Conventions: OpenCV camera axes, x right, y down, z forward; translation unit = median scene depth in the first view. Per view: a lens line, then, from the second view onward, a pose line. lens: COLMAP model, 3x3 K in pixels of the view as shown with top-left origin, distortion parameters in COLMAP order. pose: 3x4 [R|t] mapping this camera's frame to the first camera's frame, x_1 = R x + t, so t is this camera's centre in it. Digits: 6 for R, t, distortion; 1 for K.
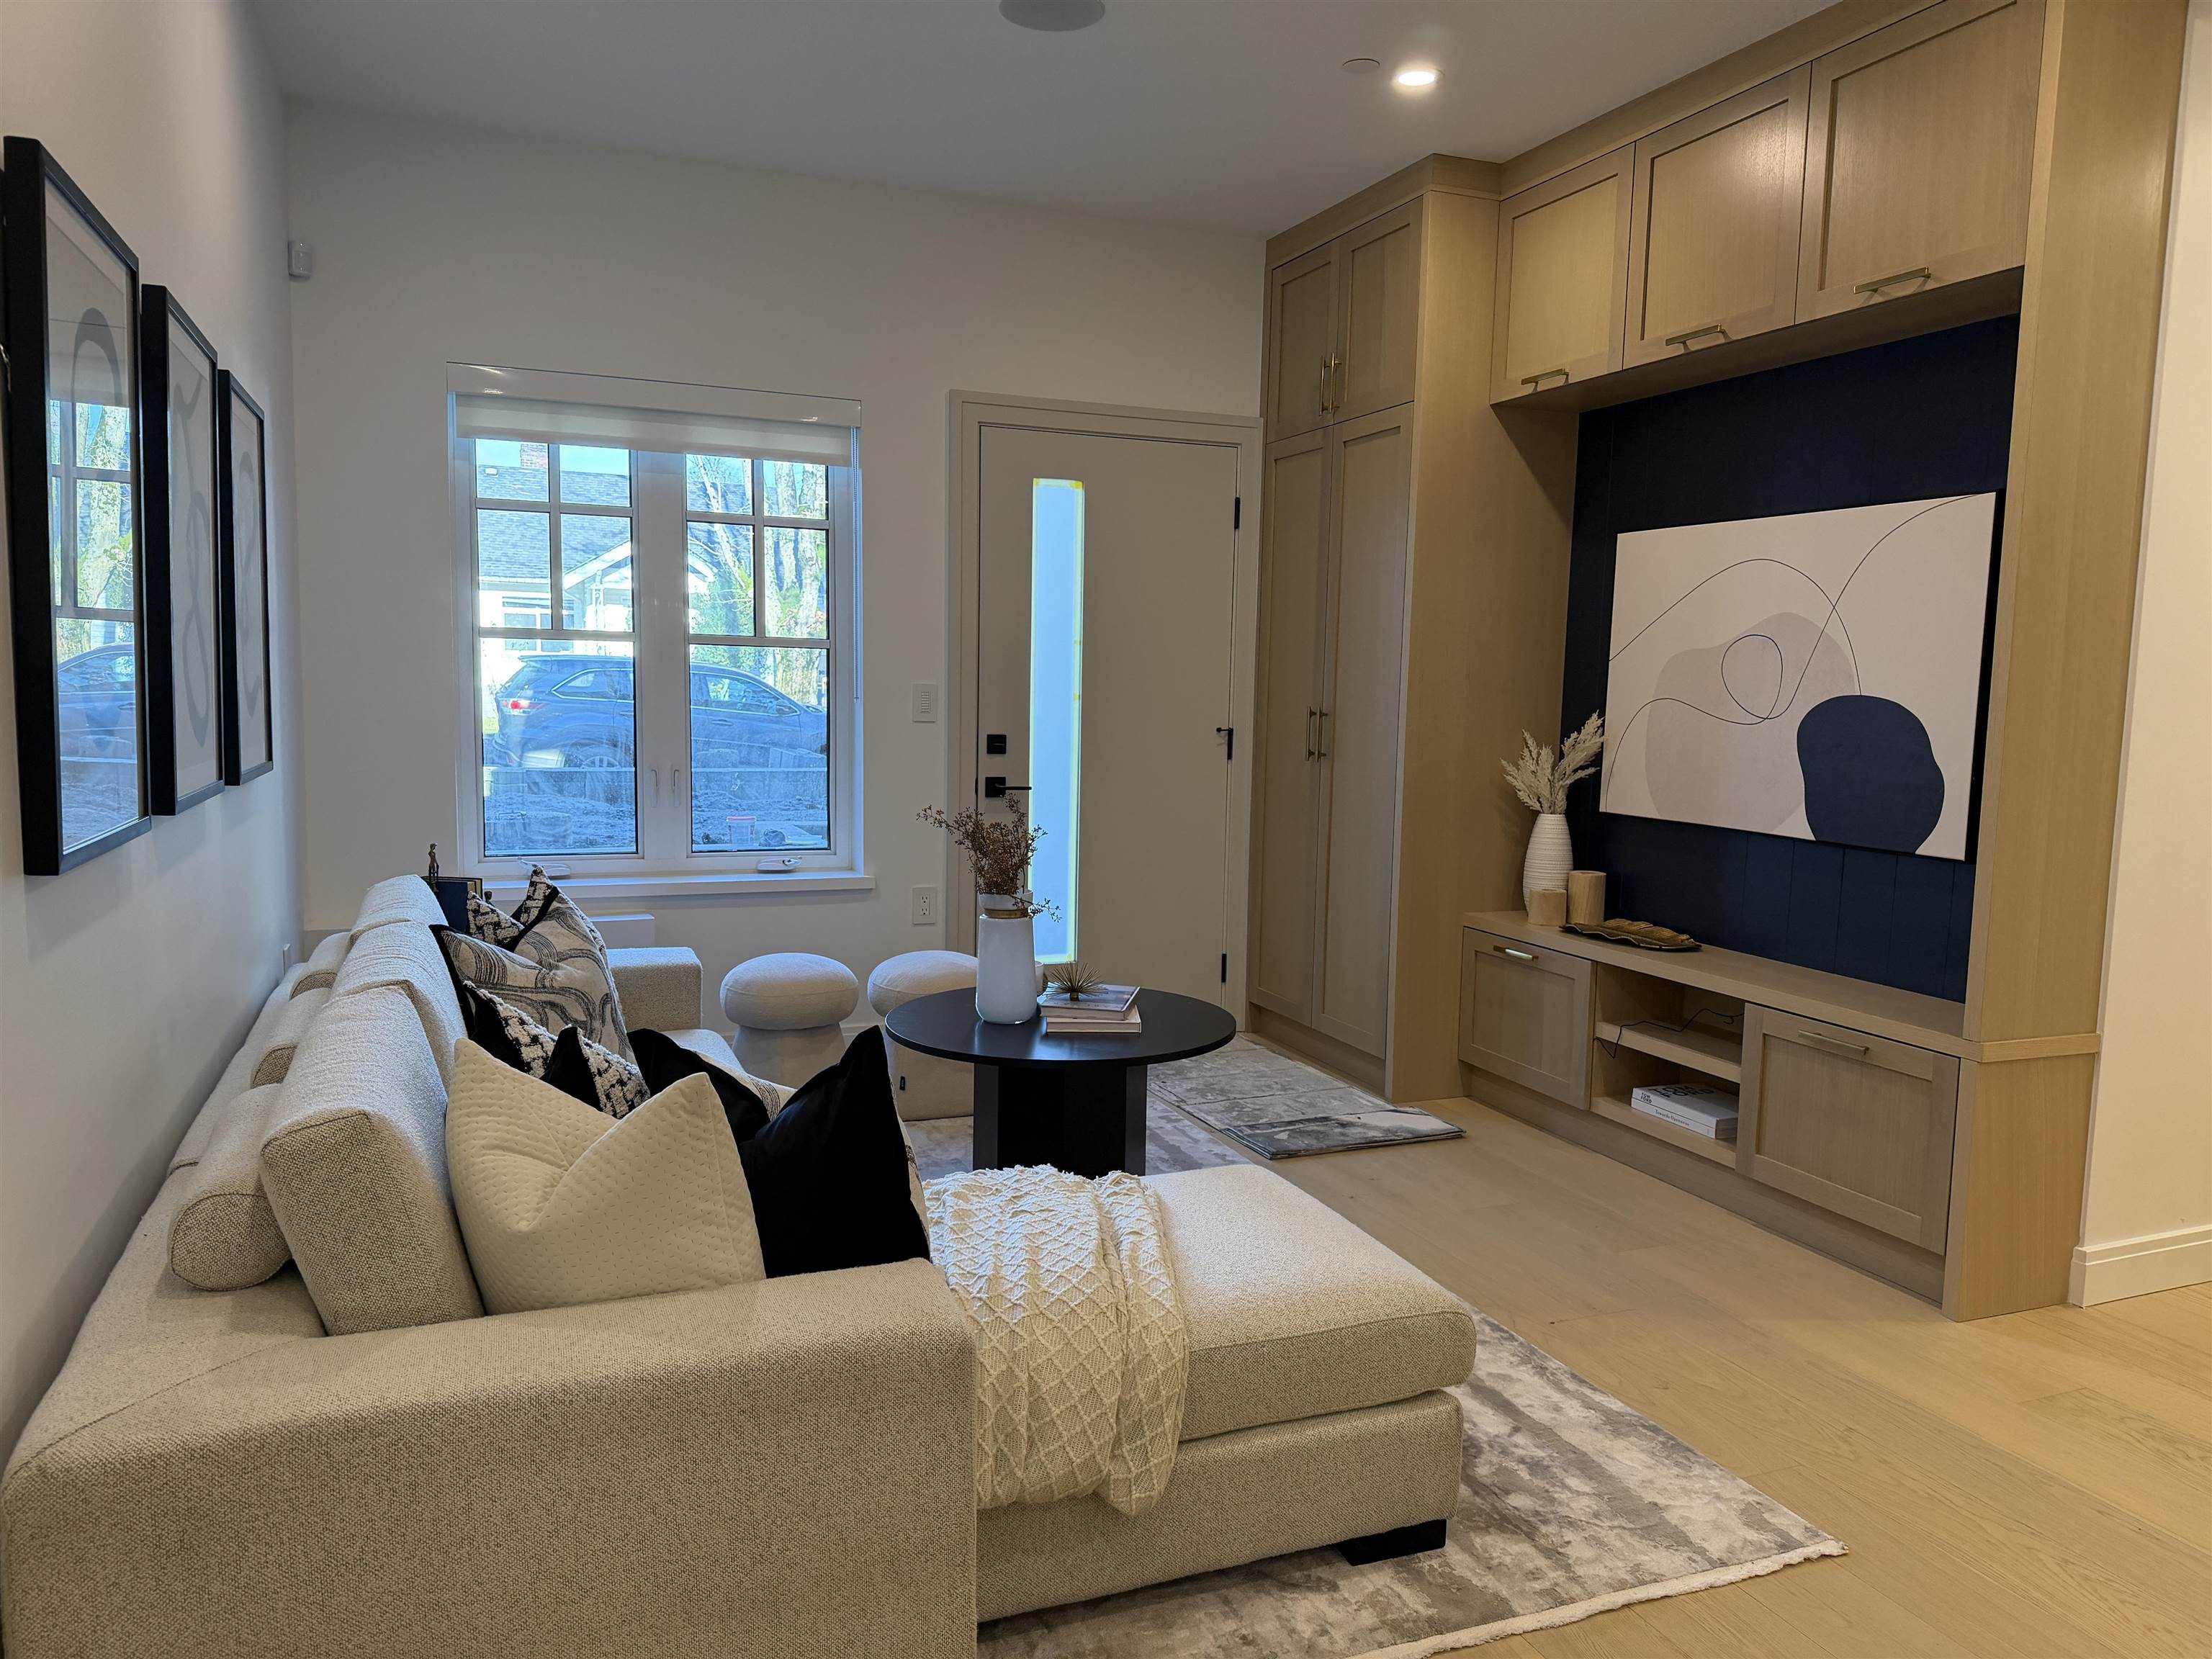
lens RADIAL K [[1543.1, 0, 1106.0], [0, 1543.1, 829.5], [0, 0, 1]] dist [0.206473, -0.000441]
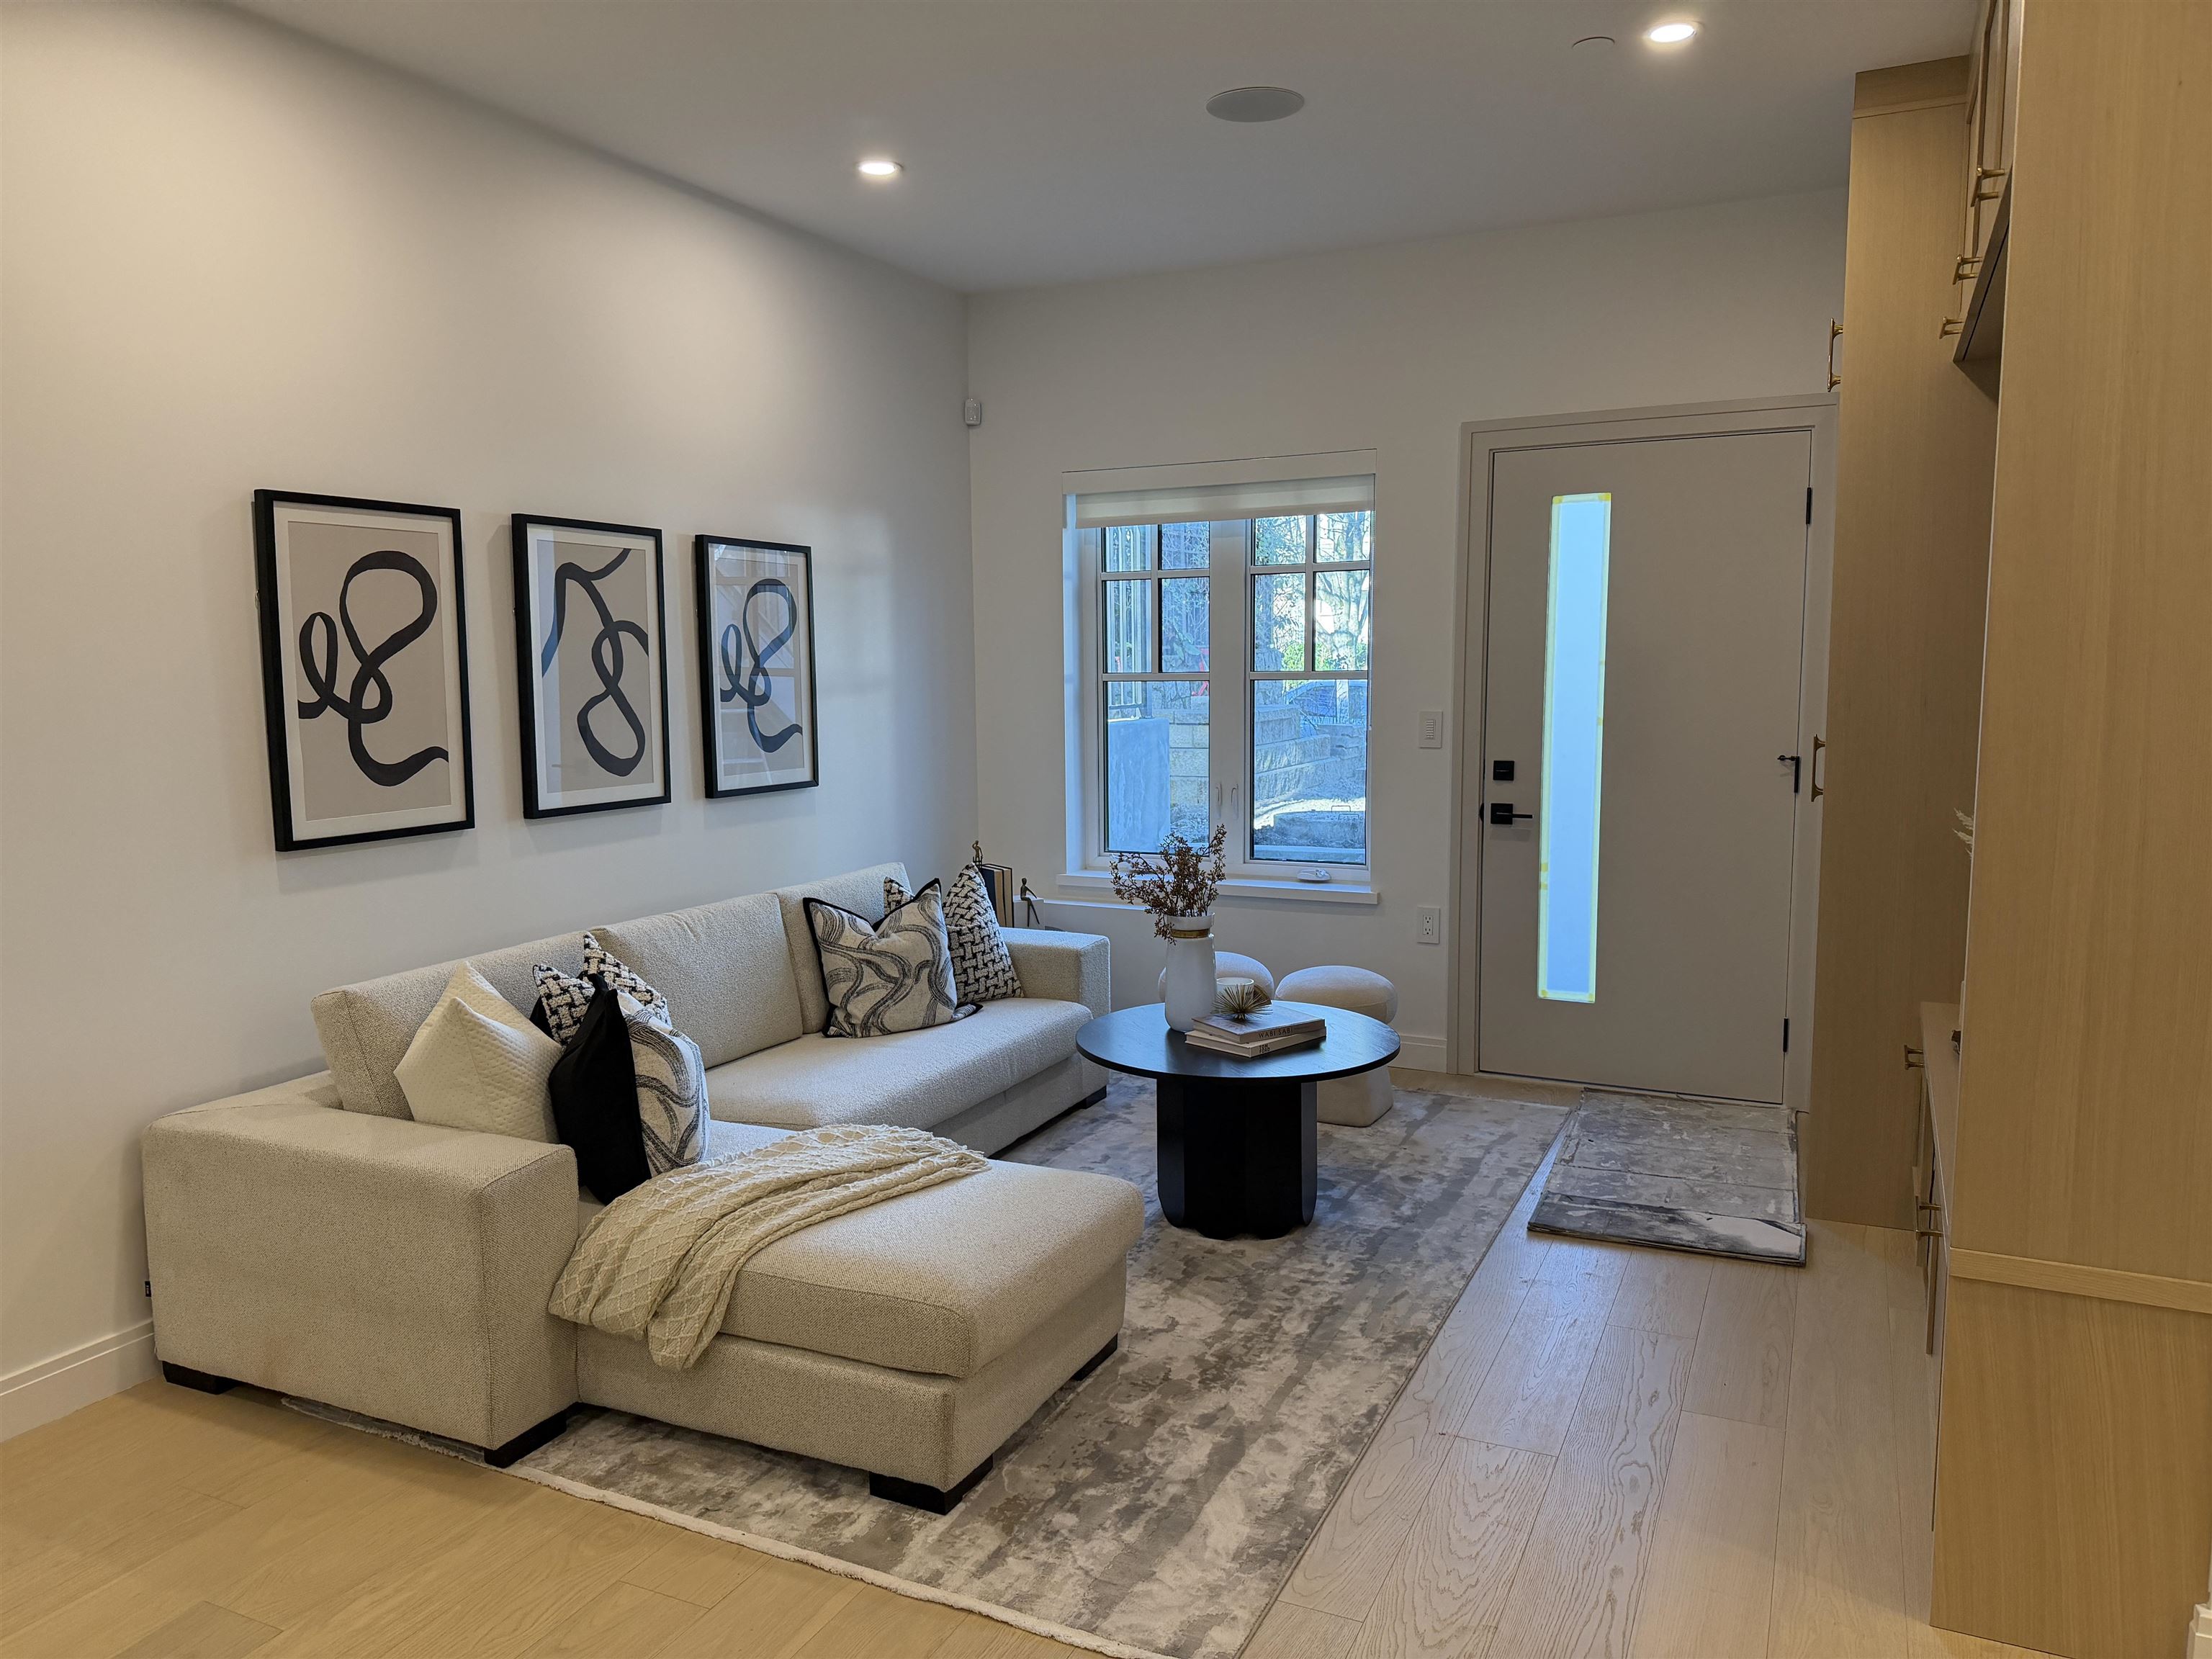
lens RADIAL K [[1524.1, 0, 1113.9], [0, 1524.1, 839.1], [0, 0, 1]] dist [0.033797, -0.094106]
pose [[0.660486, 0.056504, -0.748709, 0.525475], [-0.045990, 0.998337, 0.034772, -0.035948], [0.749429, 0.011467, 0.661986, 0.180159]]
